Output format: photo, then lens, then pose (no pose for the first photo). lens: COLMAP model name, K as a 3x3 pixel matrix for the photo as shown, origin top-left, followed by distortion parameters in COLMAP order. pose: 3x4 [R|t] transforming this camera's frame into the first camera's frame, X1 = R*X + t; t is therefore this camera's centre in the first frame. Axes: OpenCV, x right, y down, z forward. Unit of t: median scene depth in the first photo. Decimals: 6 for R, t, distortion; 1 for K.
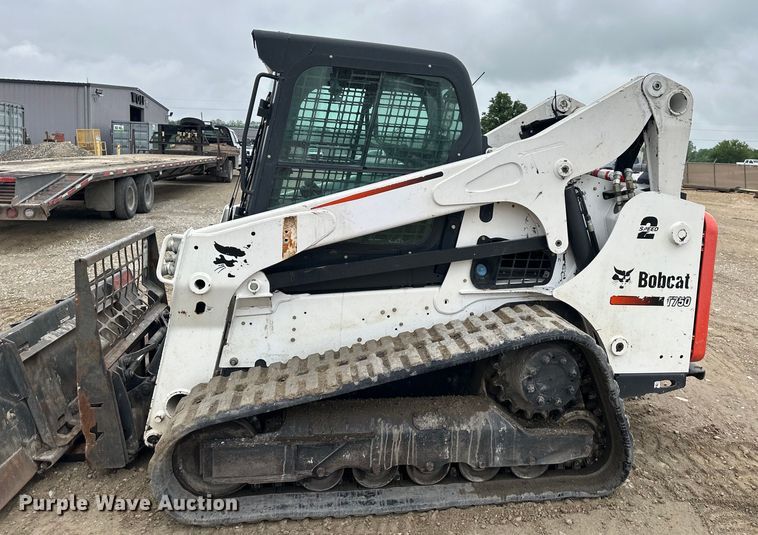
lens RADIAL K [[576.4, 0, 416.7], [0, 576.4, 212.0], [0, 0, 1]] dist [0.100459, -0.132196]
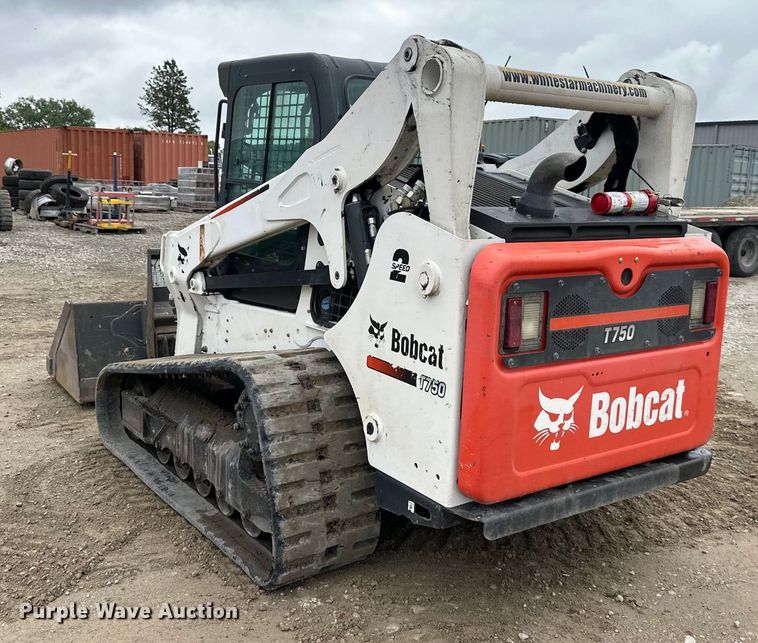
lens RADIAL K [[776.4, 0, 380.5], [0, 776.4, 281.8], [0, 0, 1]] dist [0.136506, -0.009429]
pose [[0.455116, 0.096414, -0.885197, 1.193905], [-0.109188, 0.992661, 0.051981, 0.001405], [0.883712, 0.072995, 0.462303, 0.560458]]
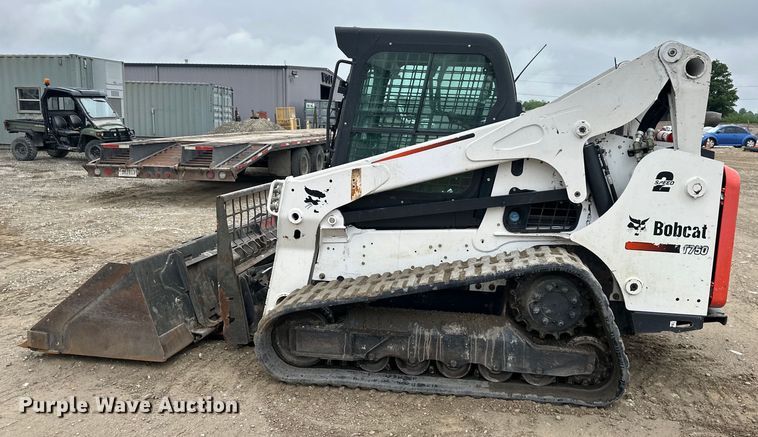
lens RADIAL K [[579.8, 0, 407.4], [0, 579.8, 206.3], [0, 0, 1]] dist [0.155724, -0.271119]
pose [[0.953463, 0.026052, -0.300381, 0.271266], [-0.014781, 0.999101, 0.039735, 0.036435], [0.301147, -0.033446, 0.952991, -0.218041]]
